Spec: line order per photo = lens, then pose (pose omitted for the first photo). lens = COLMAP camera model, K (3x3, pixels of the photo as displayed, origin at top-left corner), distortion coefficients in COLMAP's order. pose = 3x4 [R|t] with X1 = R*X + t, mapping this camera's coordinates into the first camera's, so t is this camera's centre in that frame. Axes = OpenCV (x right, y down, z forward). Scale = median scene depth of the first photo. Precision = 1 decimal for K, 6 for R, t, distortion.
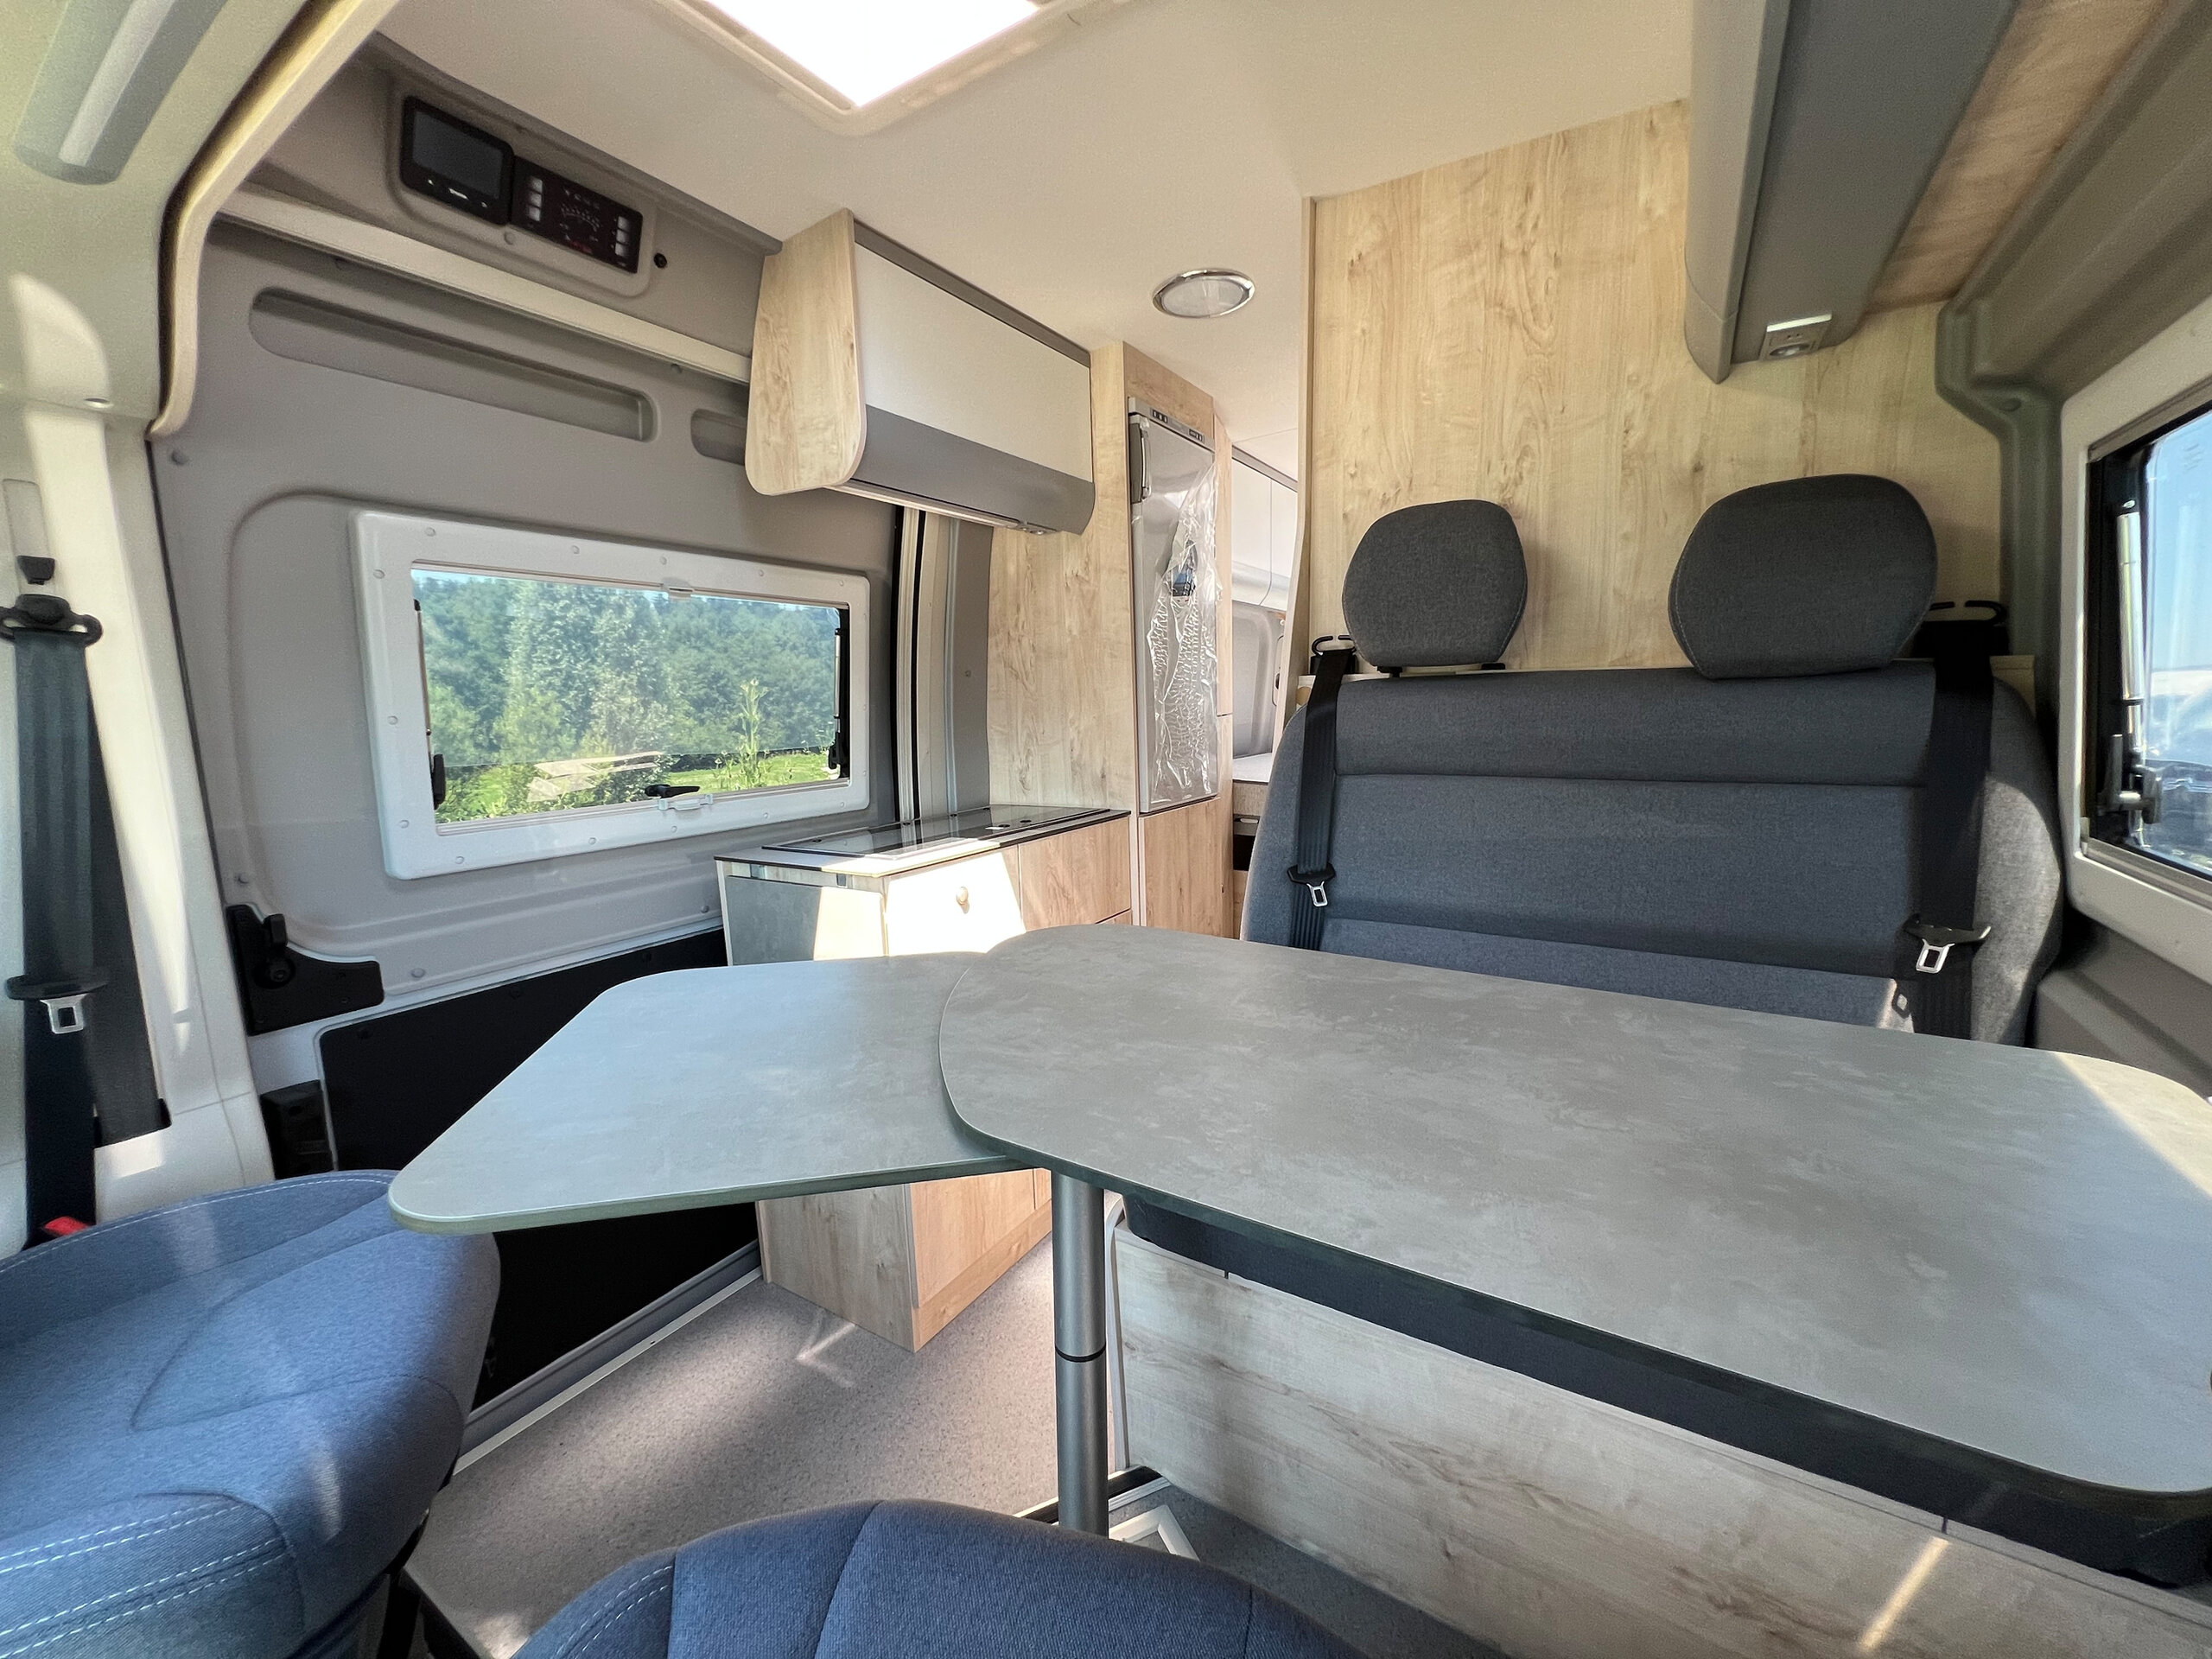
lens RADIAL K [[885.6, 0, 1103.1], [0, 885.6, 827.8], [0, 0, 1]] dist [-0.001761, 0.000469]
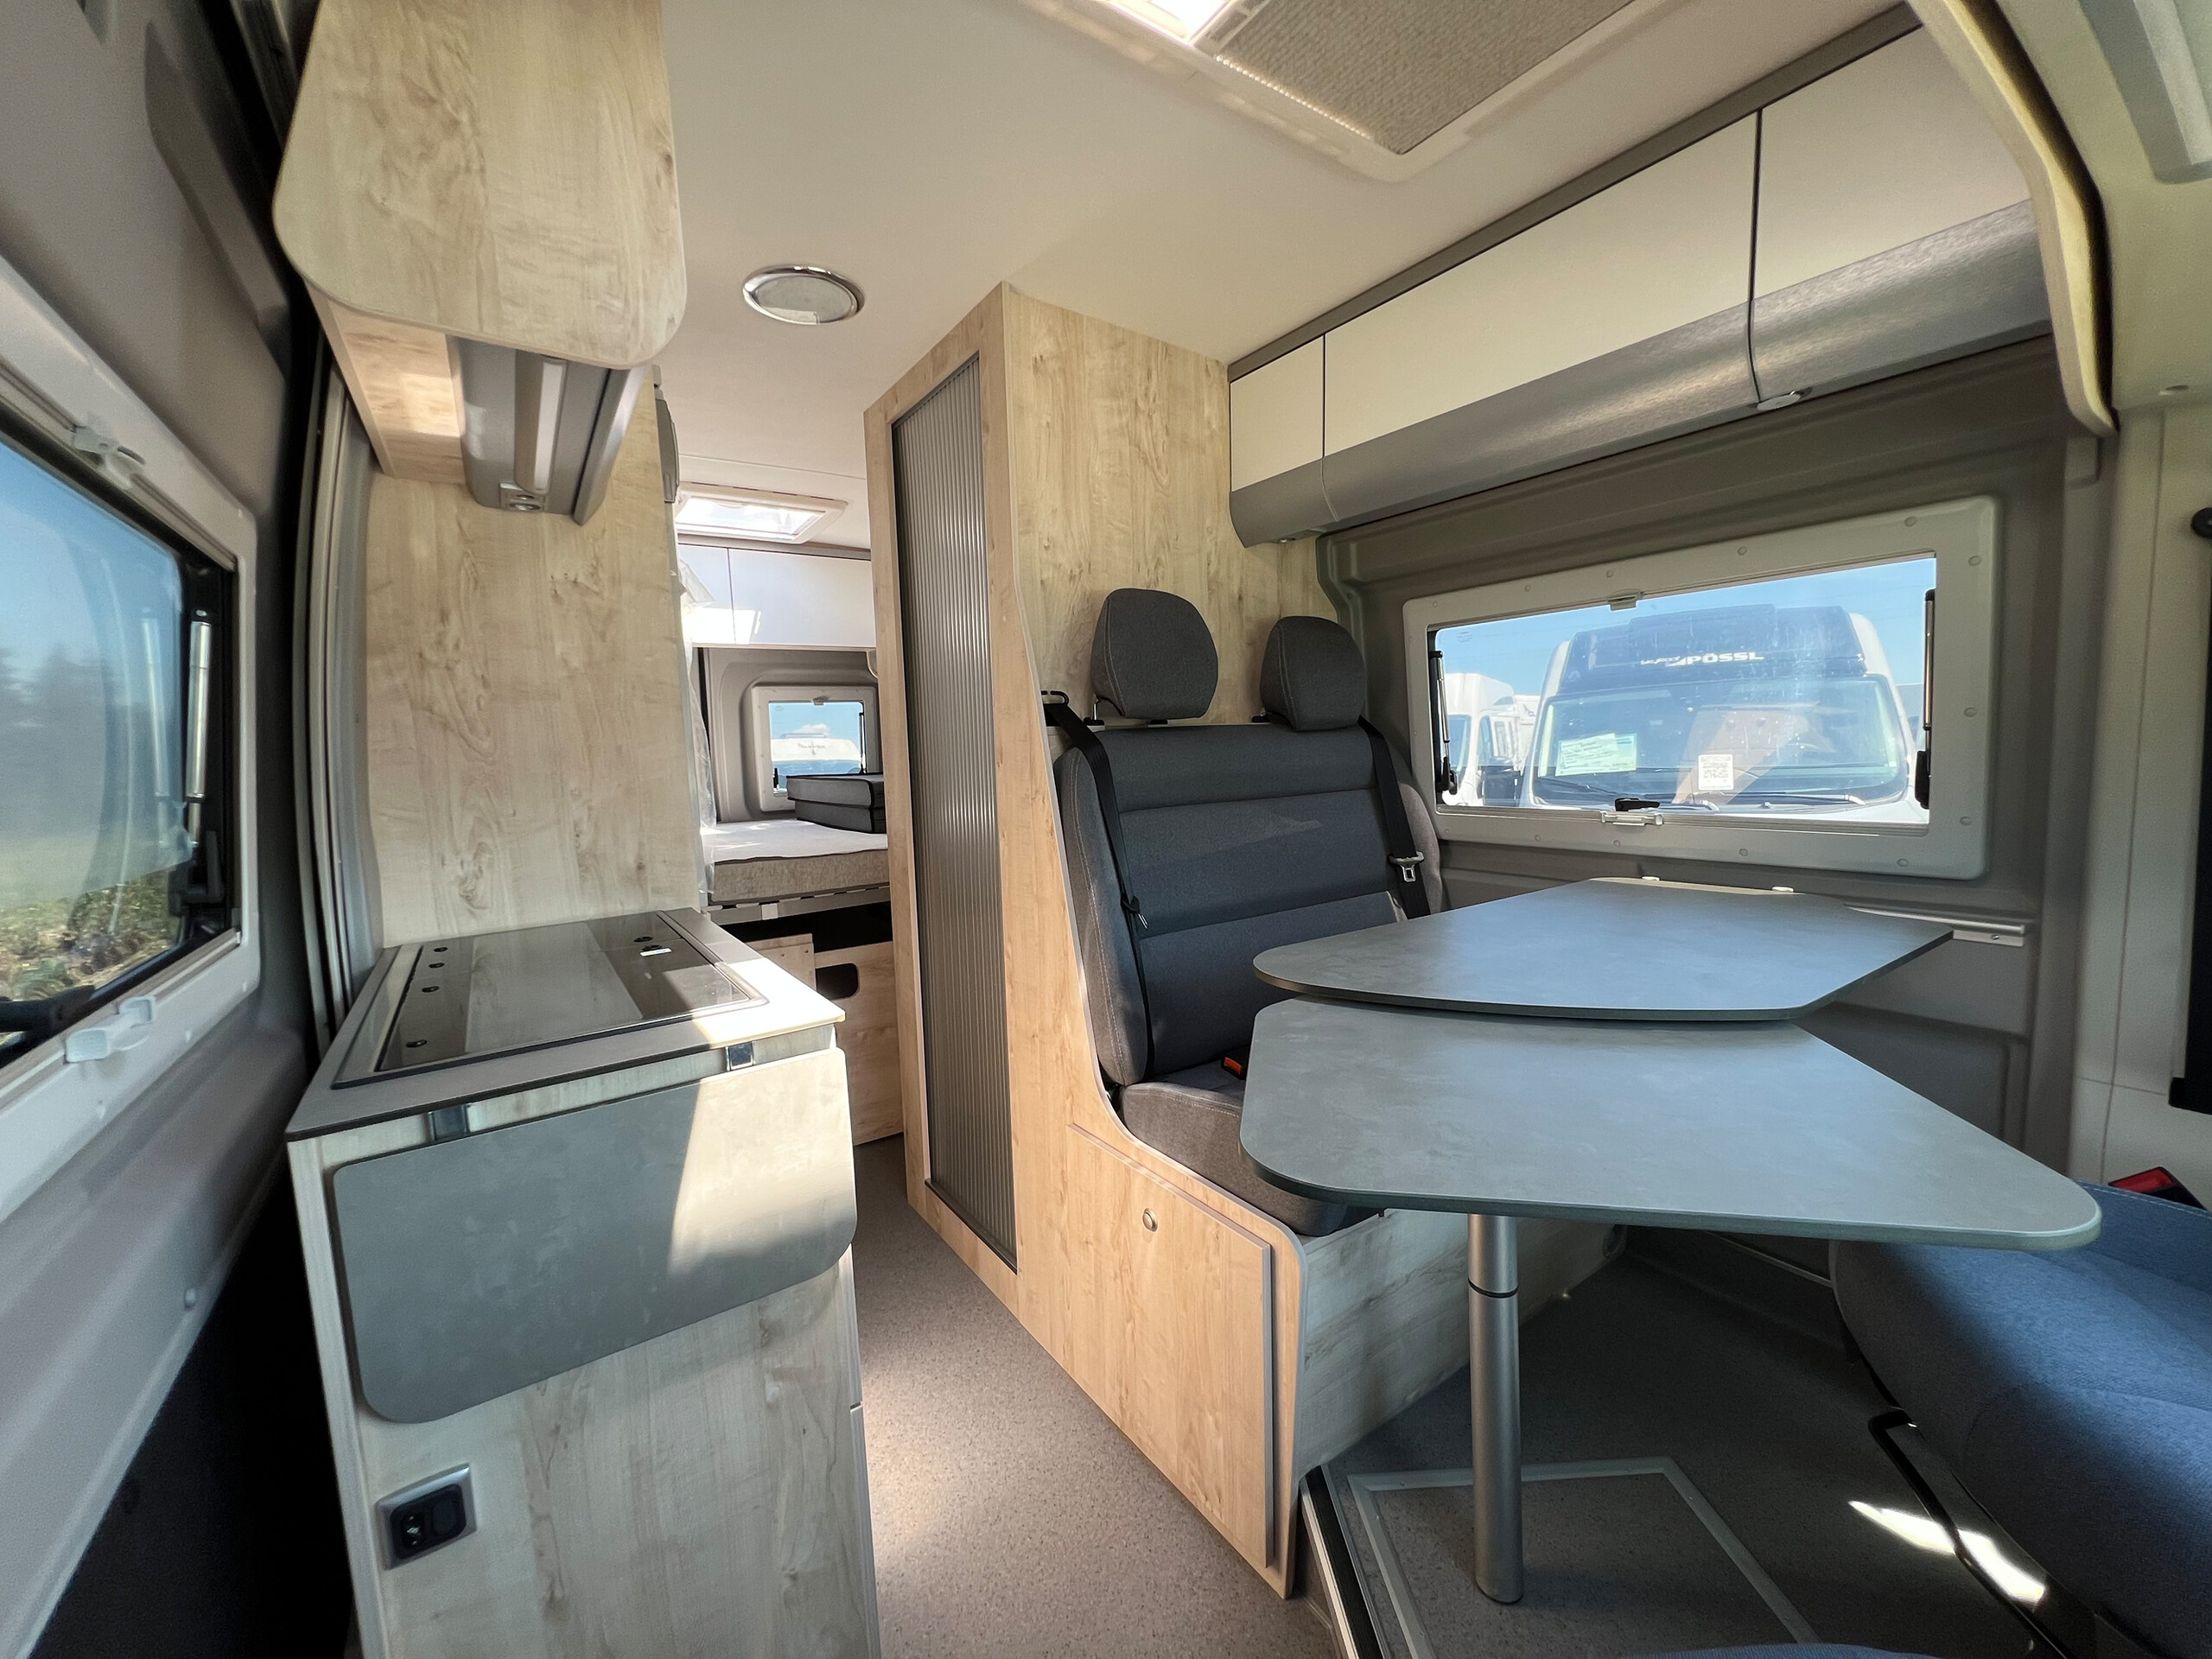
lens RADIAL K [[885.6, 0, 1103.1], [0, 885.6, 827.8], [0, 0, 1]] dist [-0.001761, 0.000469]
pose [[0.395262, -0.076967, 0.915338, -0.775342], [0.160585, 0.986928, 0.013643, -0.060965], [-0.904423, 0.141596, 0.402455, 0.577058]]
